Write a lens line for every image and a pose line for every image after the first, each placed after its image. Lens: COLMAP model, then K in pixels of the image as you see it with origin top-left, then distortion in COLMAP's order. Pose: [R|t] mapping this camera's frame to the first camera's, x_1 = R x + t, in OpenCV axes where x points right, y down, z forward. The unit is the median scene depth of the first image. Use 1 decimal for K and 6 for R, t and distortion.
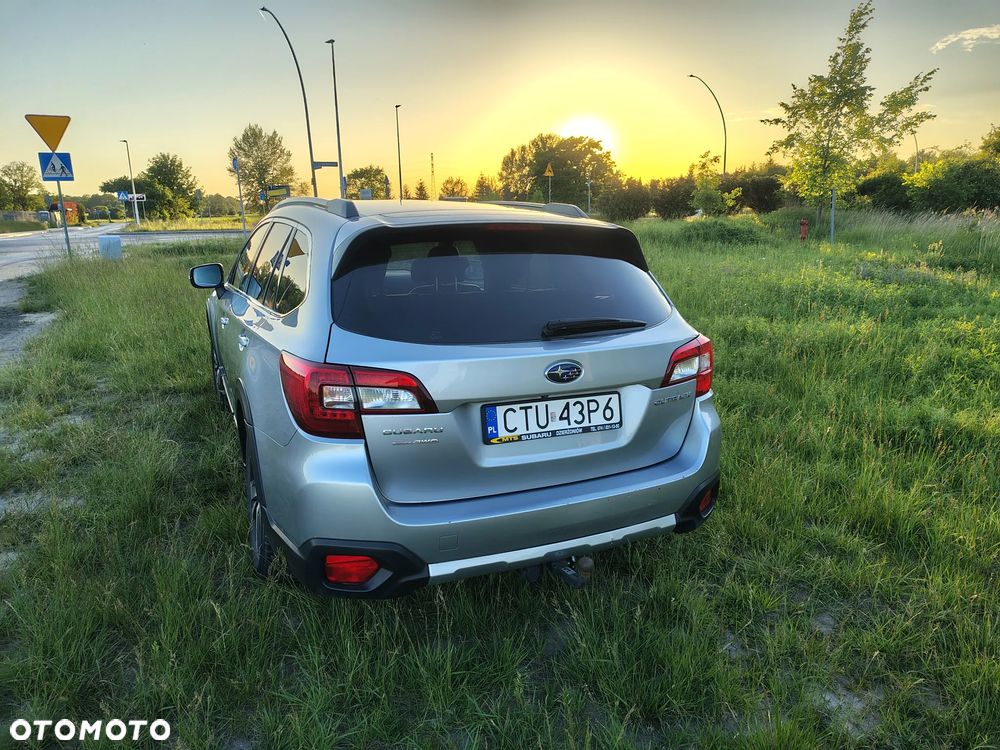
lens RADIAL K [[690.9, 0, 502.4], [0, 690.9, 367.8], [0, 0, 1]] dist [0.033185, -0.046667]
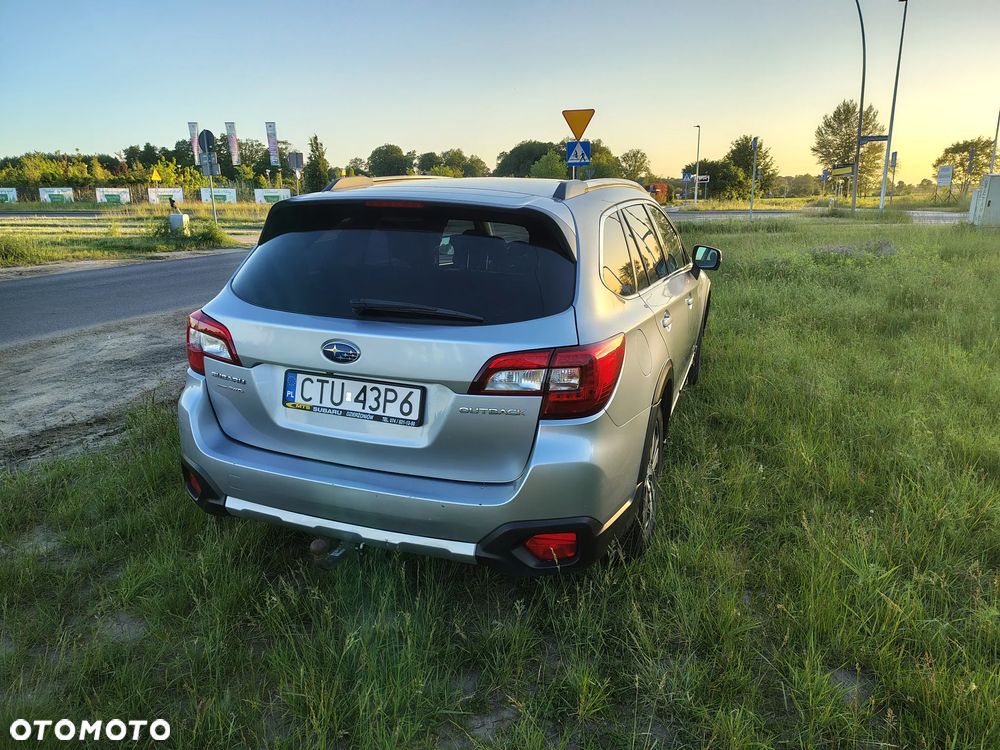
lens RADIAL K [[676.5, 0, 522.1], [0, 676.5, 374.7], [0, 0, 1]] dist [0.069446, -0.084405]
pose [[0.716512, 0.184516, -0.672729, 0.870600], [-0.157687, 0.982262, 0.101466, -0.093932], [0.679519, 0.033379, 0.732898, 0.446581]]
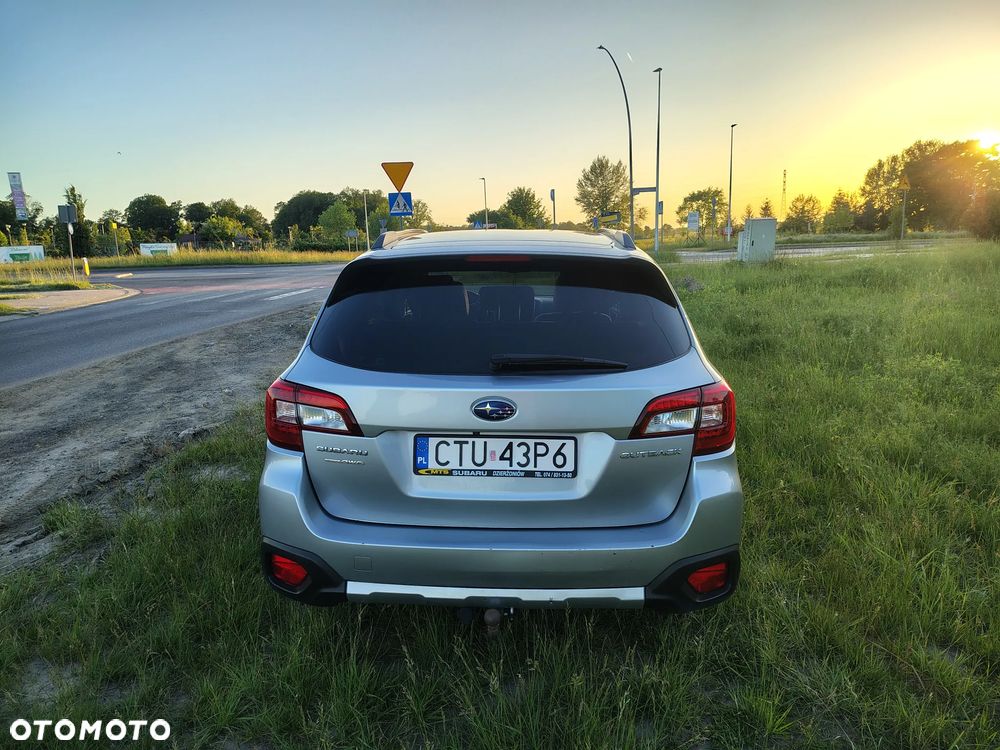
lens RADIAL K [[675.2, 0, 502.4], [0, 675.2, 373.4], [0, 0, 1]] dist [0.068090, -0.084698]
pose [[0.885704, 0.074938, -0.458163, 0.491383], [-0.084193, 0.996449, 0.000223, -0.041995], [0.456553, 0.038377, 0.888868, 0.168357]]
